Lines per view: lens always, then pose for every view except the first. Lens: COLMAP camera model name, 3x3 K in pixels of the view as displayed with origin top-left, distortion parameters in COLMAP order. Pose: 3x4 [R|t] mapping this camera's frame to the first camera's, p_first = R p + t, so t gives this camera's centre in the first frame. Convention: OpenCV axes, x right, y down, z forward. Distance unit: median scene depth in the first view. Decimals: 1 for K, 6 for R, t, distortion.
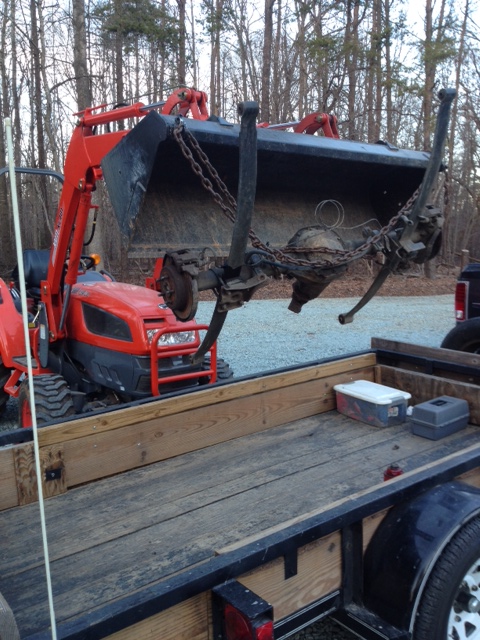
lens RADIAL K [[593.9, 0, 240.0], [0, 593.9, 320.0], [0, 0, 1]] dist [0.166835, -0.368611]
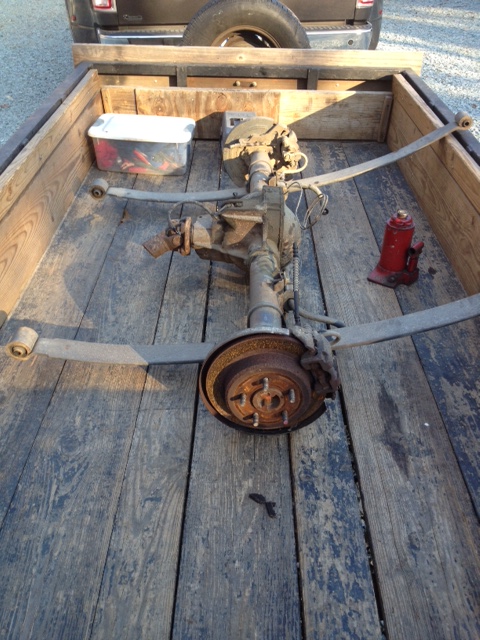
lens RADIAL K [[593.9, 0, 240.0], [0, 593.9, 320.0], [0, 0, 1]] dist [0.166835, -0.368611]
pose [[0.620609, -0.429964, 0.655725, -0.395663], [0.091229, 0.870169, 0.484234, -0.021811], [-0.778795, -0.240699, 0.579260, 0.666722]]
